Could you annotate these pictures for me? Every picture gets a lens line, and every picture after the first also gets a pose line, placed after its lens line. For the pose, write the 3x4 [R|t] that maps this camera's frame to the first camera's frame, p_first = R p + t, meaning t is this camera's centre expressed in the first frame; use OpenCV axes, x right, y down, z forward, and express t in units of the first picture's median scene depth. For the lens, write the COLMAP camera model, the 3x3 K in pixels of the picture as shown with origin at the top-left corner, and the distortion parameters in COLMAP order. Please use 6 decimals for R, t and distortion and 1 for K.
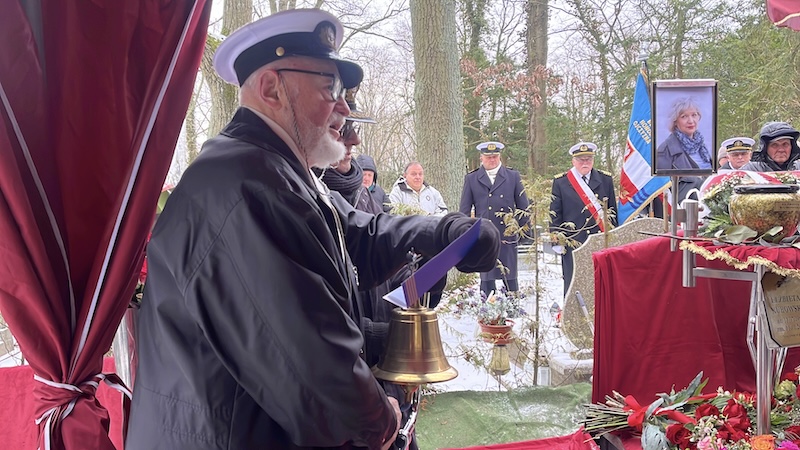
lens RADIAL K [[688.5, 0, 397.0], [0, 688.5, 223.2], [0, 0, 1]] dist [0.048715, -0.016248]
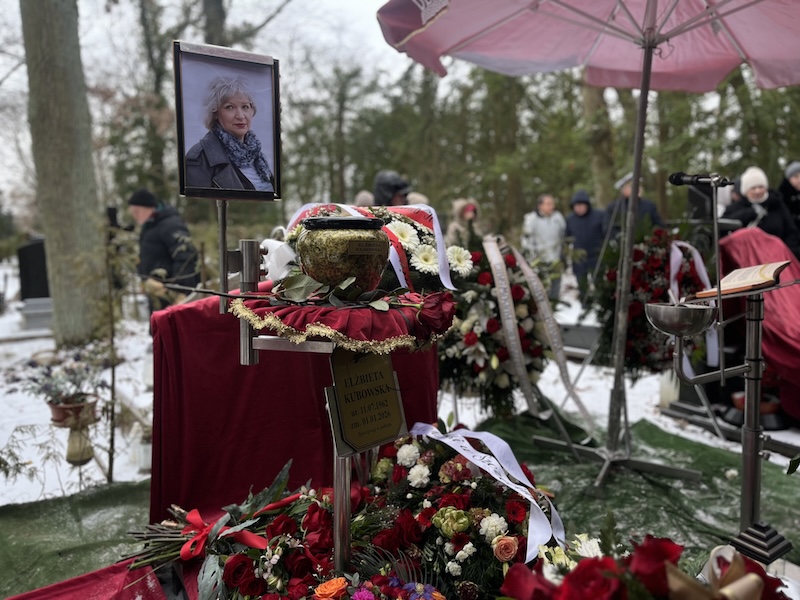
lens RADIAL K [[602.5, 0, 400.7], [0, 602.5, 298.2], [0, 0, 1]] dist [0.084392, -0.107222]
pose [[0.892628, -0.024184, 0.450144, 0.256551], [0.001878, 0.998751, 0.049934, -0.002921], [-0.450789, -0.043727, 0.891559, 0.357980]]
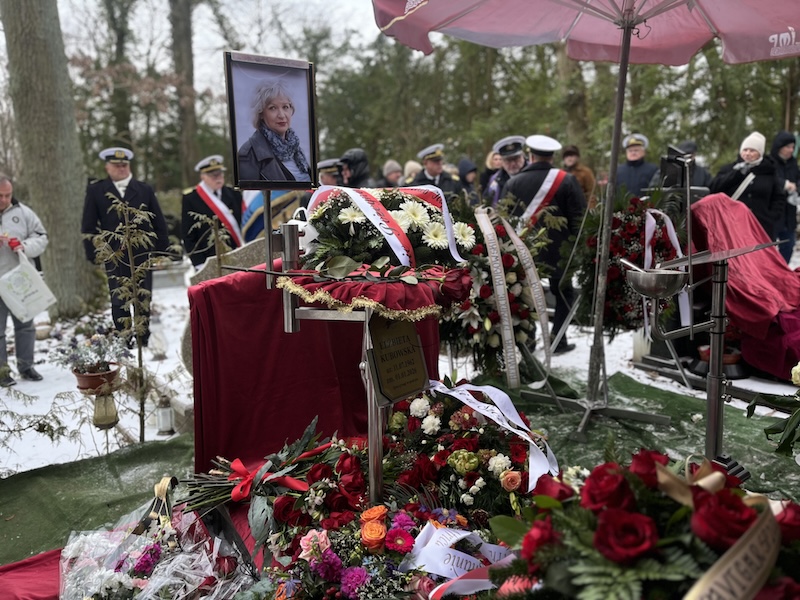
lens RADIAL K [[599.8, 0, 400.7], [0, 599.8, 303.5], [0, 0, 1]] dist [0.081752, -0.103583]
pose [[0.871790, -0.075731, 0.483992, 0.177637], [0.020290, 0.992713, 0.118784, -0.018074], [-0.489460, -0.093734, 0.866973, 0.308286]]
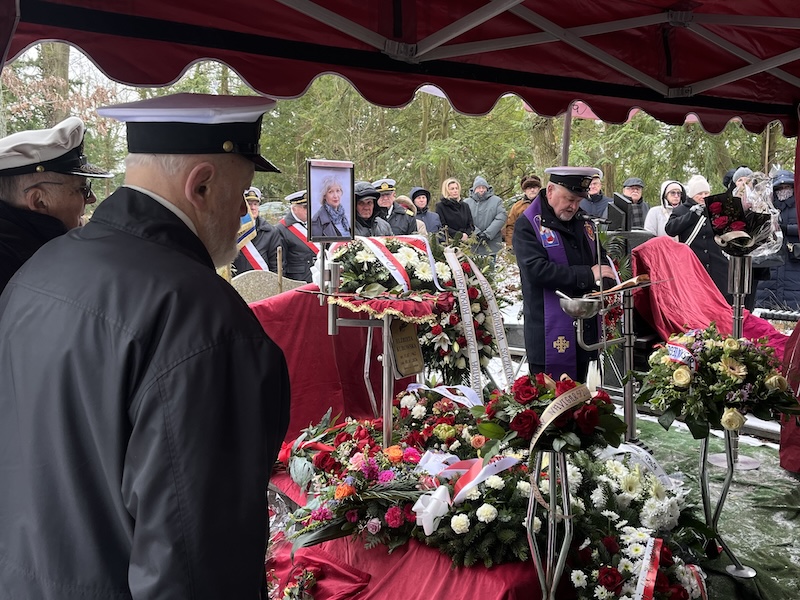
lens RADIAL K [[826.9, 0, 400.0], [0, 826.9, 300.0], [0, 0, 1]] dist [0.165784, -0.513830]
pose [[0.820790, -0.030628, 0.570409, -0.262679], [0.005541, 0.998941, 0.045665, -0.028700], [-0.571203, -0.034321, 0.820091, -0.203362]]
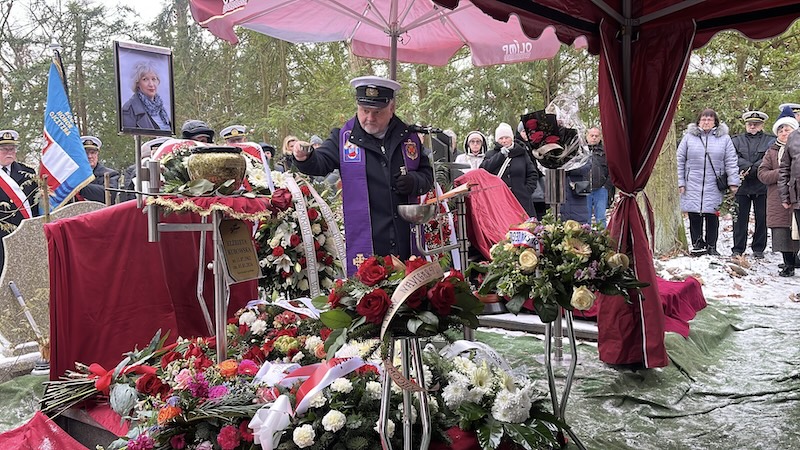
lens RADIAL K [[688.5, 0, 397.0], [0, 688.5, 223.2], [0, 0, 1]] dist [0.048715, -0.016248]
pose [[0.686019, -0.025985, 0.727119, -0.085248], [0.043971, 0.999016, -0.005784, 0.076955], [-0.726253, 0.035940, 0.686487, 0.002196]]
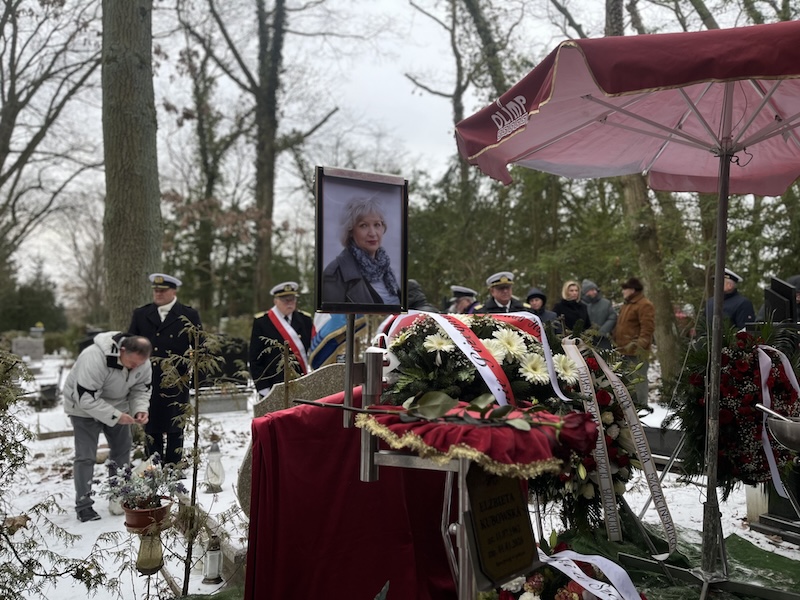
lens RADIAL K [[599.8, 0, 400.7], [0, 599.8, 303.5], [0, 0, 1]] dist [0.081752, -0.103583]
pose [[0.915399, 0.041705, 0.400381, 0.188437], [-0.005202, 0.995761, -0.091827, -0.021831], [-0.402514, 0.081975, 0.911736, 0.401157]]
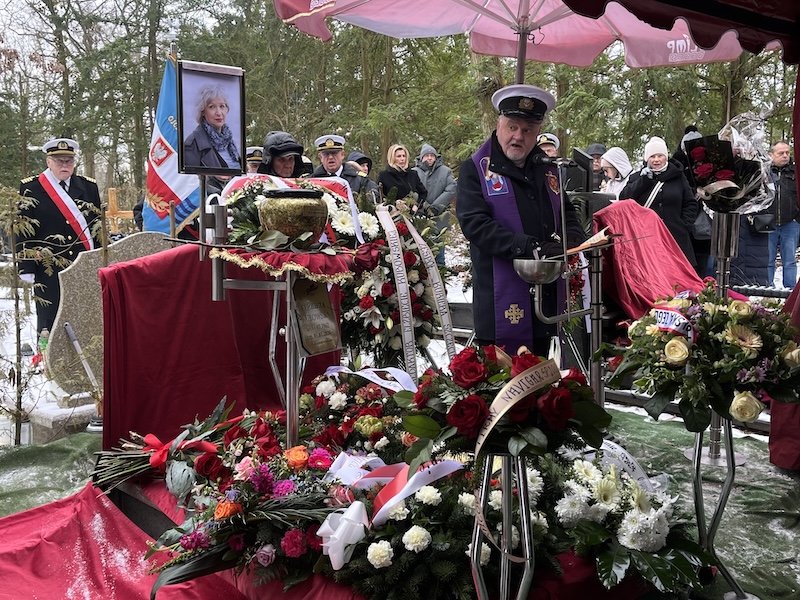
lens RADIAL K [[841.1, 0, 396.9], [0, 841.1, 301.2], [0, 0, 1]] dist [0.129126, -0.310940]
pose [[0.785952, -0.040152, 0.616982, -0.066334], [0.003173, 0.998138, 0.060915, 0.023849], [-0.618279, -0.045918, 0.784616, -0.000977]]
